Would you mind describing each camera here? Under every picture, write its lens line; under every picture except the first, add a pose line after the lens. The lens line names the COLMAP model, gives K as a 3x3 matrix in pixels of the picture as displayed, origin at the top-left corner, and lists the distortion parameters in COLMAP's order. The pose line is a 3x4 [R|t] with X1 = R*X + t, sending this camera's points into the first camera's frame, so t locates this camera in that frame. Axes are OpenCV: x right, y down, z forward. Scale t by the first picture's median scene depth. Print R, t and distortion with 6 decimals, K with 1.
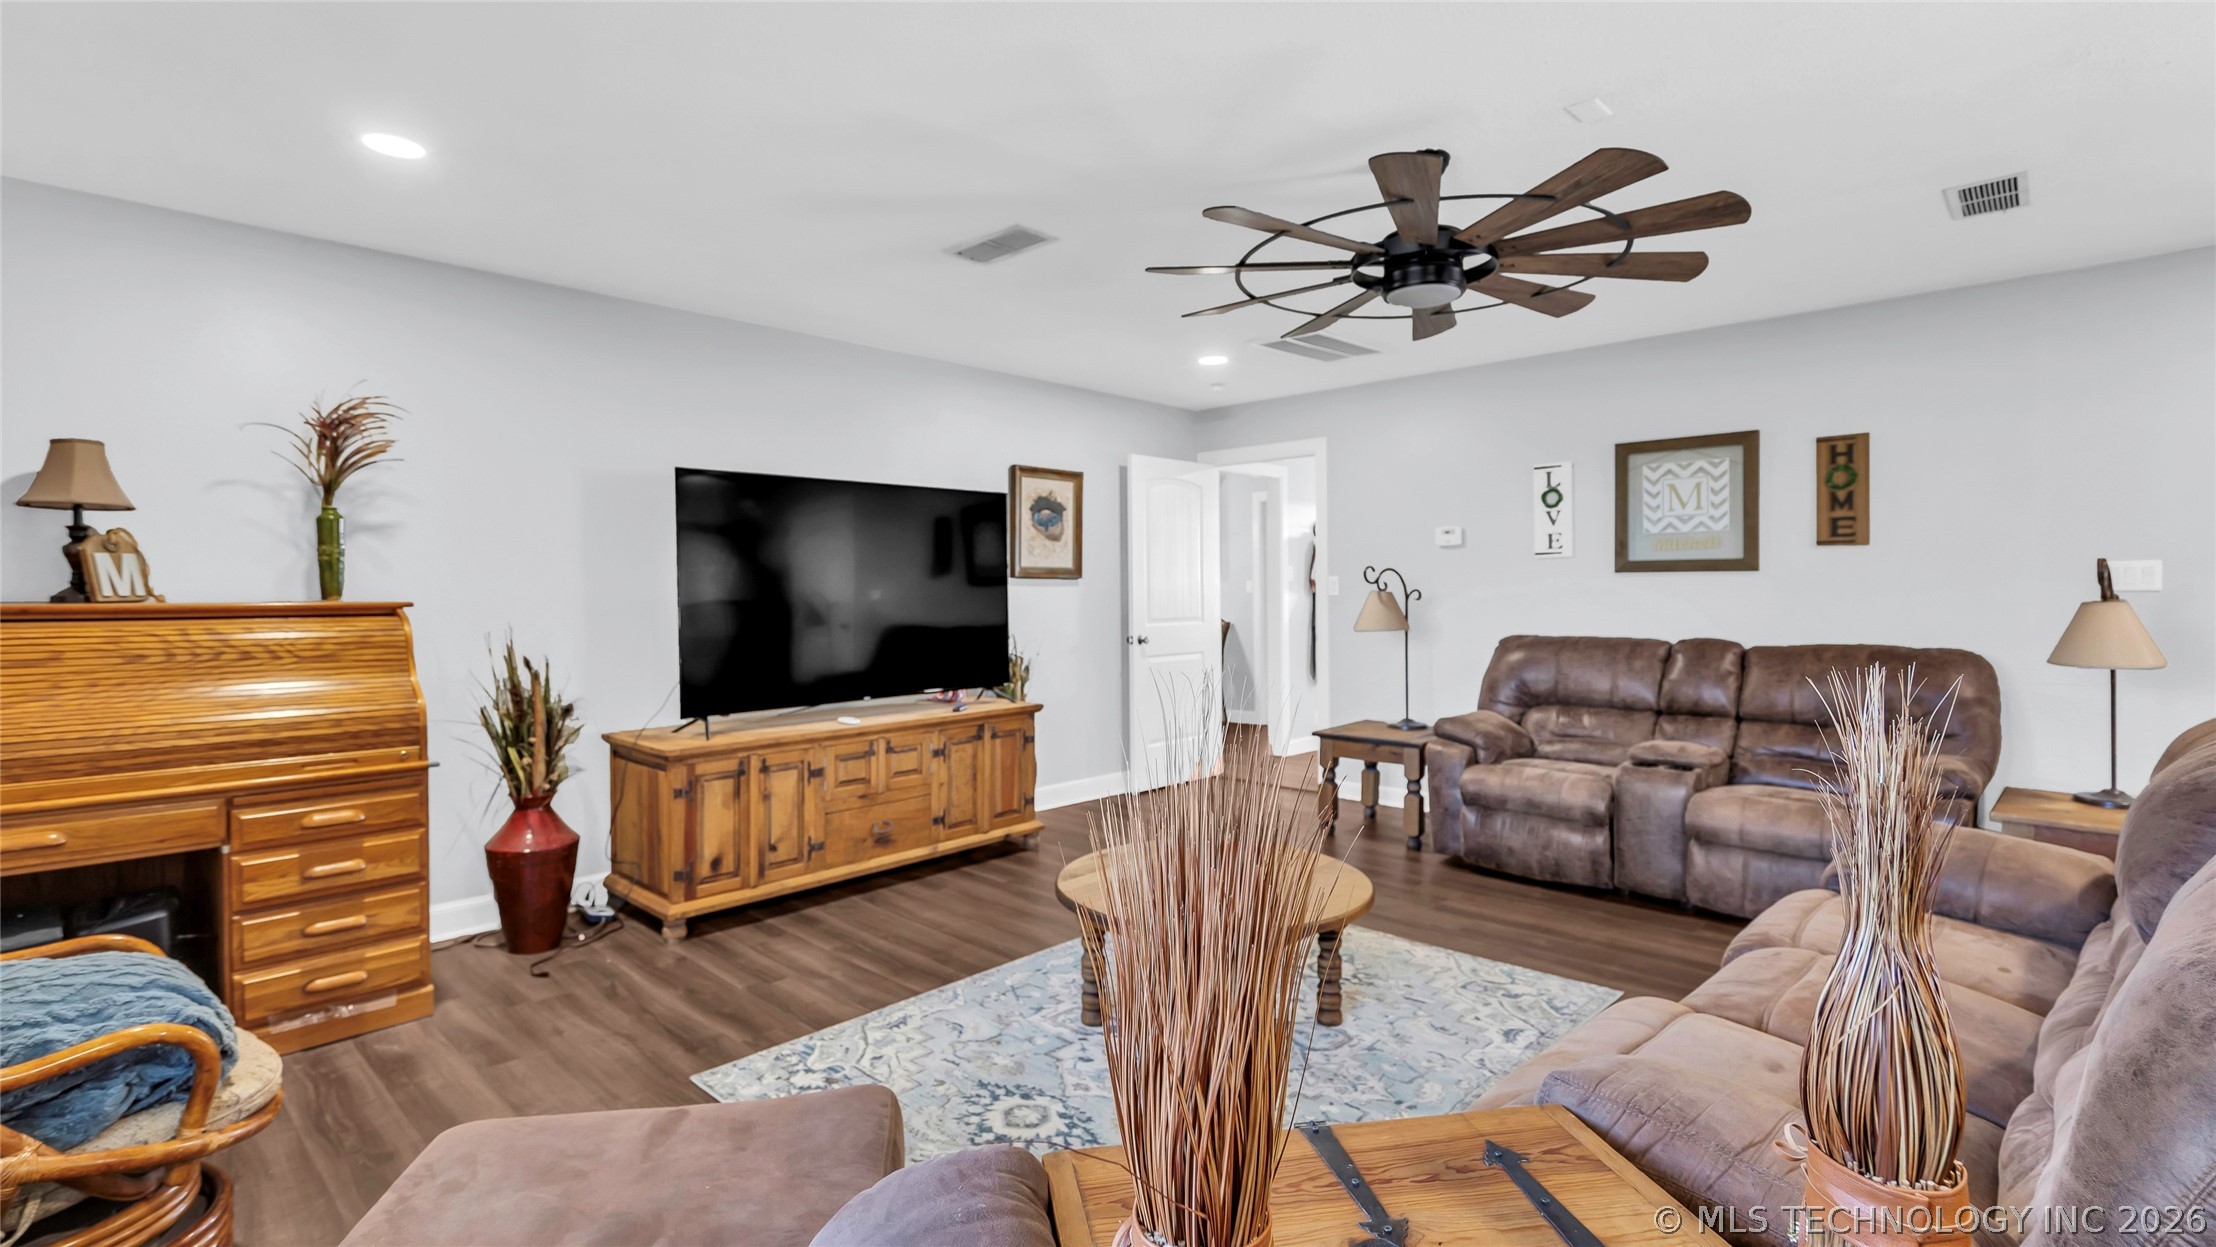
lens RADIAL K [[1031.3, 0, 1112.1], [0, 1031.3, 615.3], [0, 0, 1]] dist [0.000382, 0.000297]
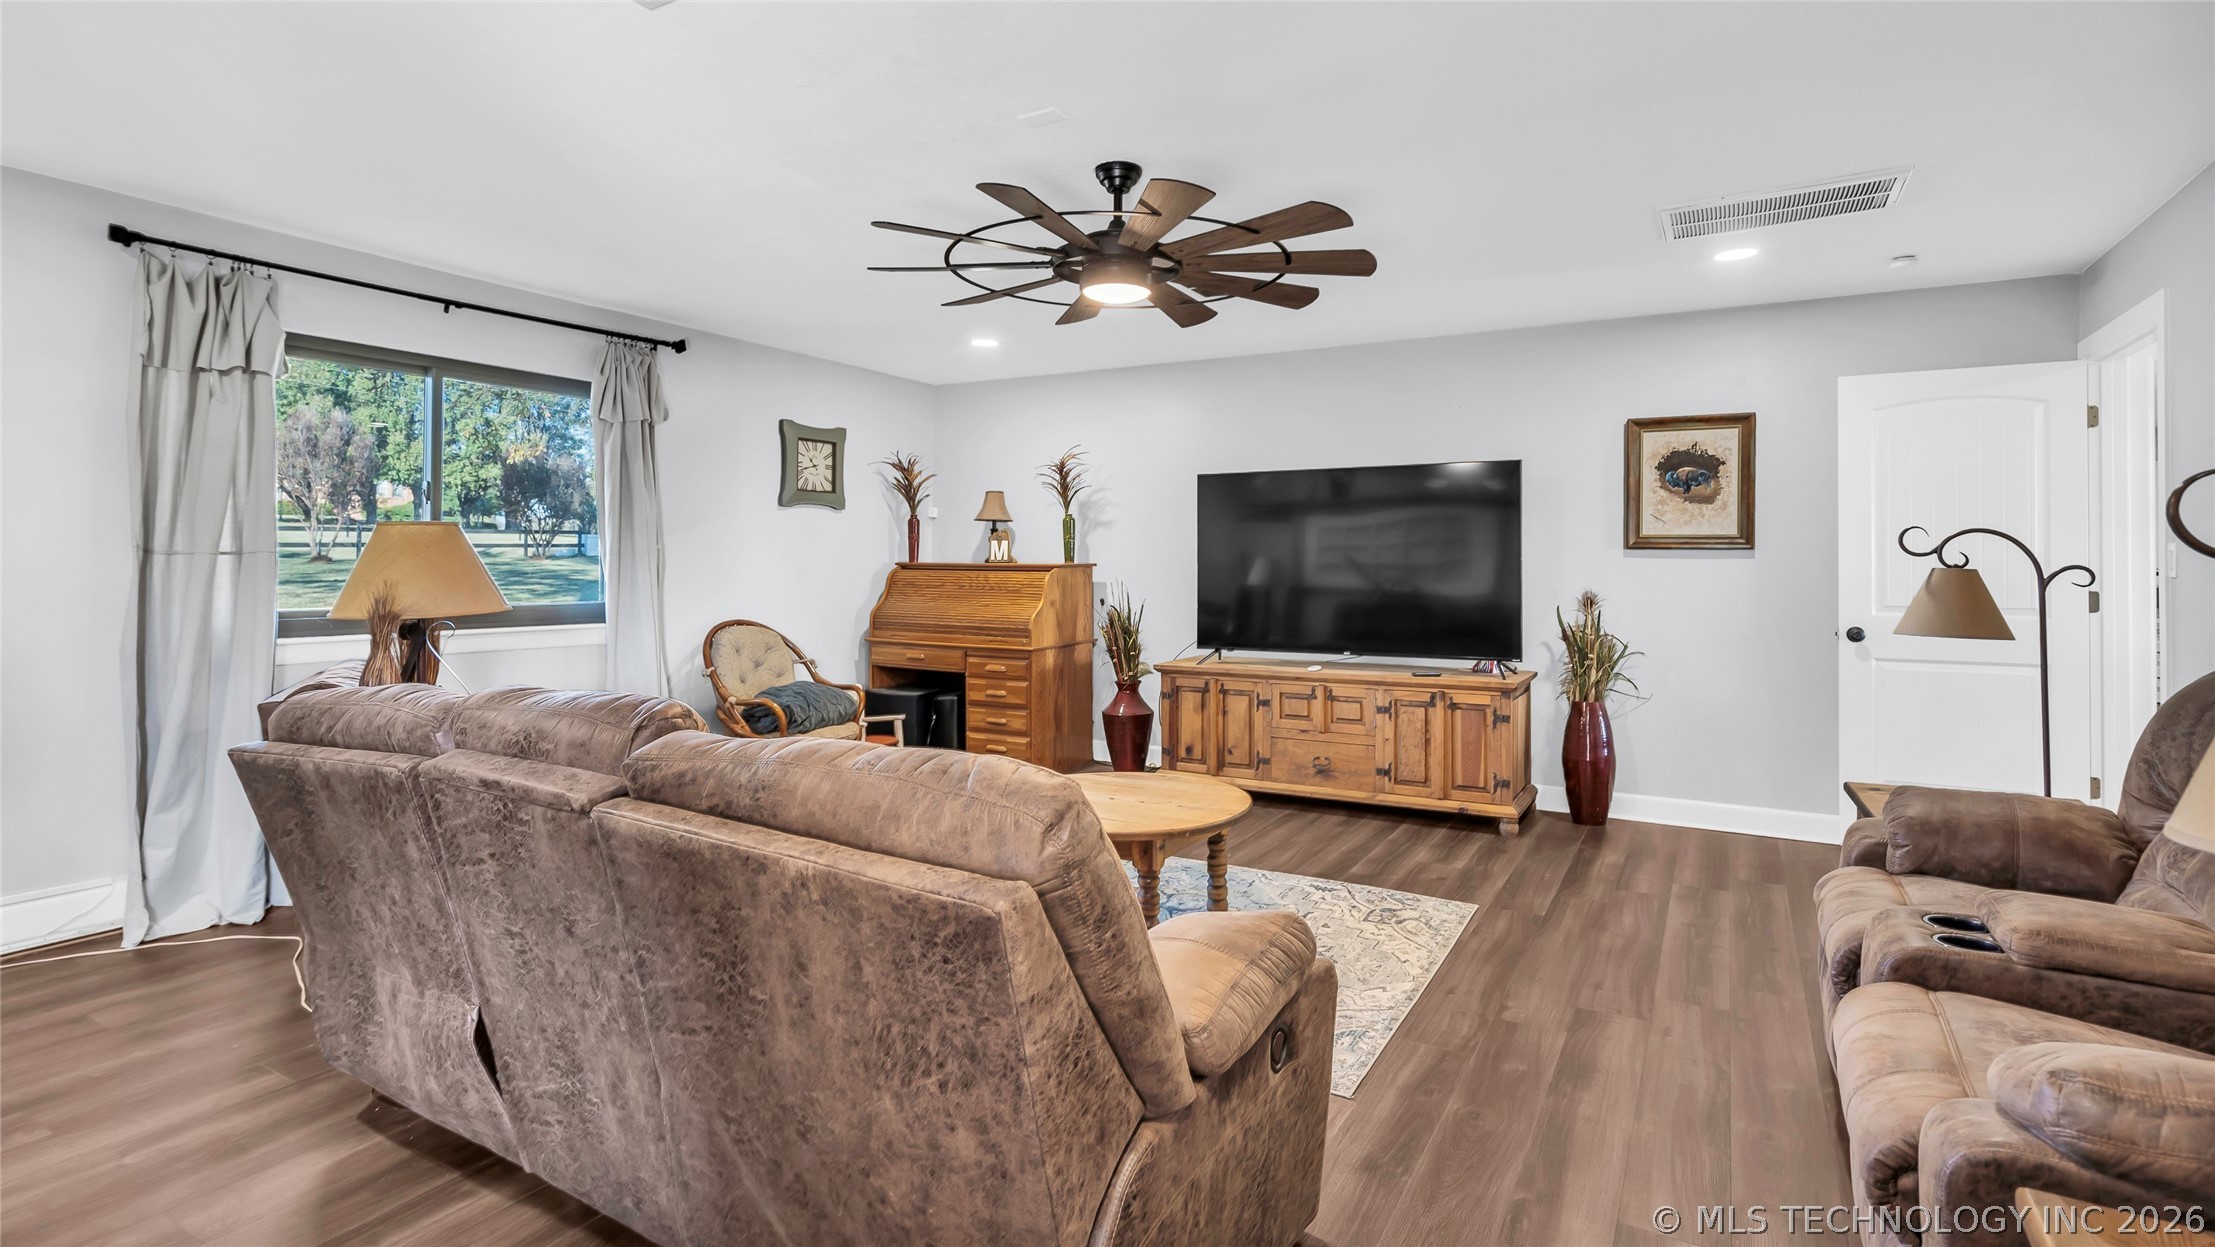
lens RADIAL K [[1057.7, 0, 1102.9], [0, 1057.7, 563.5], [0, 0, 1]] dist [-0.000797, -0.000116]
pose [[0.232439, 0.008698, -0.972572, 1.013165], [-0.030652, 0.999529, 0.001613, -0.016865], [0.972128, 0.029437, 0.232596, 0.533118]]
